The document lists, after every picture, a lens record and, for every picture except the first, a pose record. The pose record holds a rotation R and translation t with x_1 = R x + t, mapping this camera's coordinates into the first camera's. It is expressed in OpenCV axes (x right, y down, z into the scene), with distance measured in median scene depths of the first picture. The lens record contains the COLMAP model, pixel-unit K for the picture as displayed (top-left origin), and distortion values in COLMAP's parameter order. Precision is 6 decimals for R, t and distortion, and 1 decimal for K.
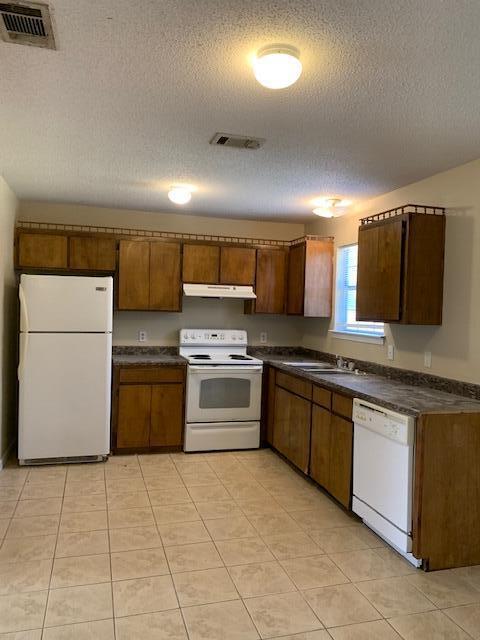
lens RADIAL K [[504.7, 0, 237.2], [0, 504.7, 322.9], [0, 0, 1]] dist [0.117490, -0.195673]
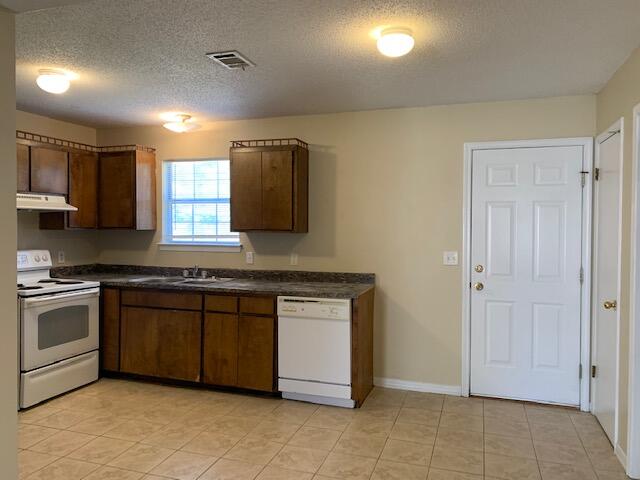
lens RADIAL K [[504.7, 0, 320.0], [0, 504.7, 240.0], [0, 0, 1]] dist [0.117490, -0.195673]
pose [[0.552117, -0.050966, 0.832208, -0.538070], [0.036832, 0.998646, 0.036724, -0.018194], [-0.832953, 0.010376, 0.553247, 0.203548]]
